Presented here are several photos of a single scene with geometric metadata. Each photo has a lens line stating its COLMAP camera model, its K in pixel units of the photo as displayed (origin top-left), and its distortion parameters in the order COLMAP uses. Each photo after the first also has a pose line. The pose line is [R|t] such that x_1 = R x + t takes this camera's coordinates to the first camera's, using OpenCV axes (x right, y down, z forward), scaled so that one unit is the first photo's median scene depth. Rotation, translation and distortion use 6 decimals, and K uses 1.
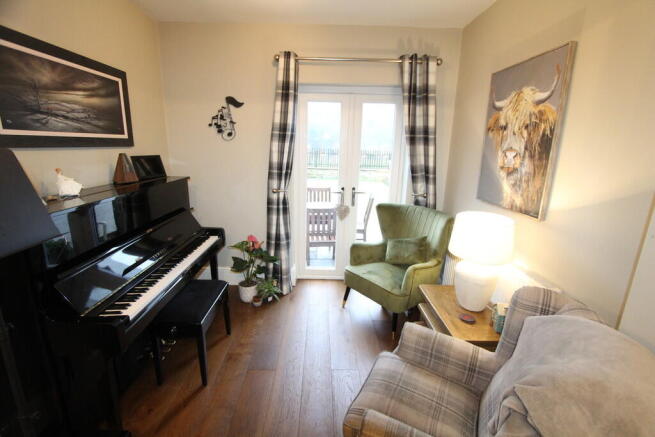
lens RADIAL K [[302.9, 0, 328.6], [0, 302.9, 220.8], [0, 0, 1]] dist [-0.002214, -0.000027]
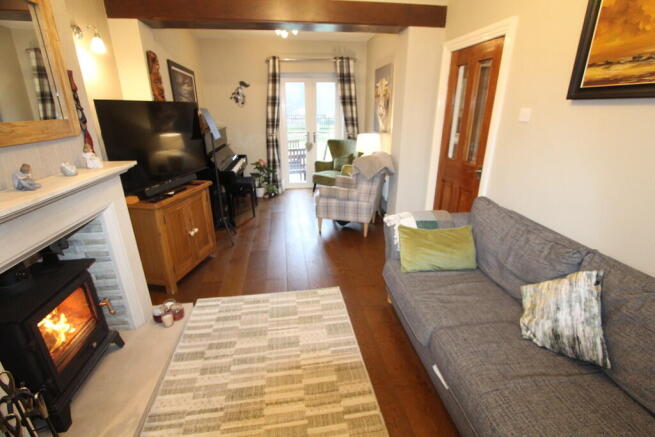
lens RADIAL K [[302.9, 0, 326.1], [0, 302.9, 214.7], [0, 0, 1]] dist [-0.002214, -0.000027]
pose [[0.991772, -0.071062, 0.106479, -0.079084], [0.062038, 0.994379, 0.085796, 0.246868], [-0.111978, -0.078485, 0.990606, -0.877381]]
